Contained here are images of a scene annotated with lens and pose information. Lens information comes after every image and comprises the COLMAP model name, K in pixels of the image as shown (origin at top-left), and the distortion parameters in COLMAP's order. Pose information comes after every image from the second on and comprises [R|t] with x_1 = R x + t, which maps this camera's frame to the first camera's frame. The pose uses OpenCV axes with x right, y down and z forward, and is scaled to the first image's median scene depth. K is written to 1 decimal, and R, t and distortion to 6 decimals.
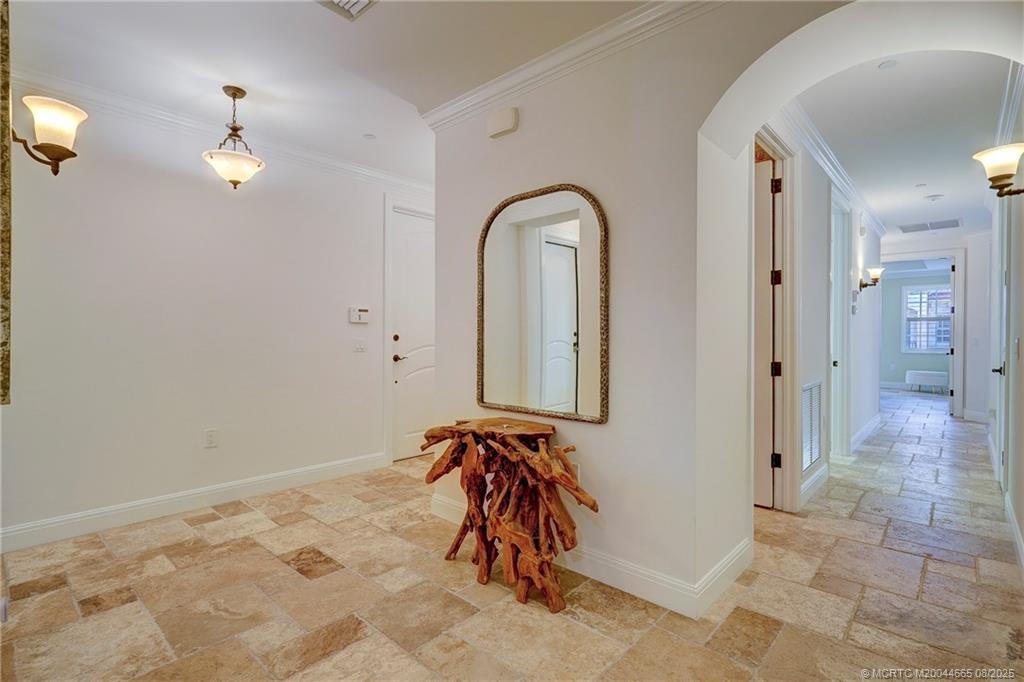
lens RADIAL K [[480.2, 0, 512.4], [0, 480.2, 340.7], [0, 0, 1]] dist [-0.002527, -0.000085]
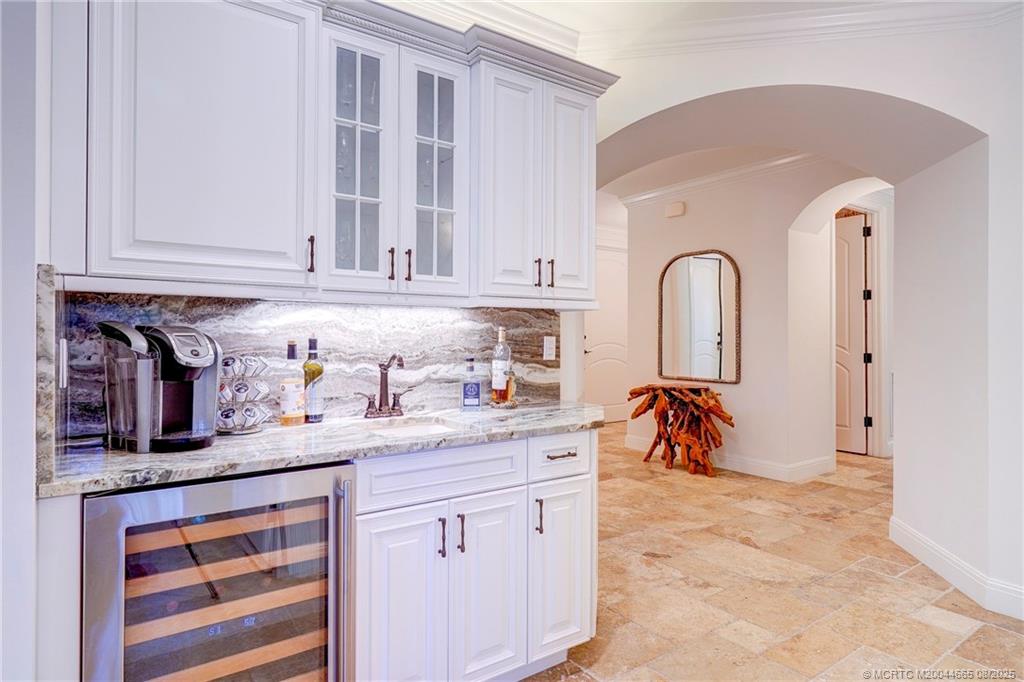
lens RADIAL K [[564.1, 0, 511.3], [0, 564.1, 338.0], [0, 0, 1]] dist [0.006172, 0.000364]
pose [[0.976163, -0.001343, -0.217033, -0.178171], [-0.000389, 0.999968, -0.007939, 0.017080], [0.217037, 0.007834, 0.976132, -1.244329]]
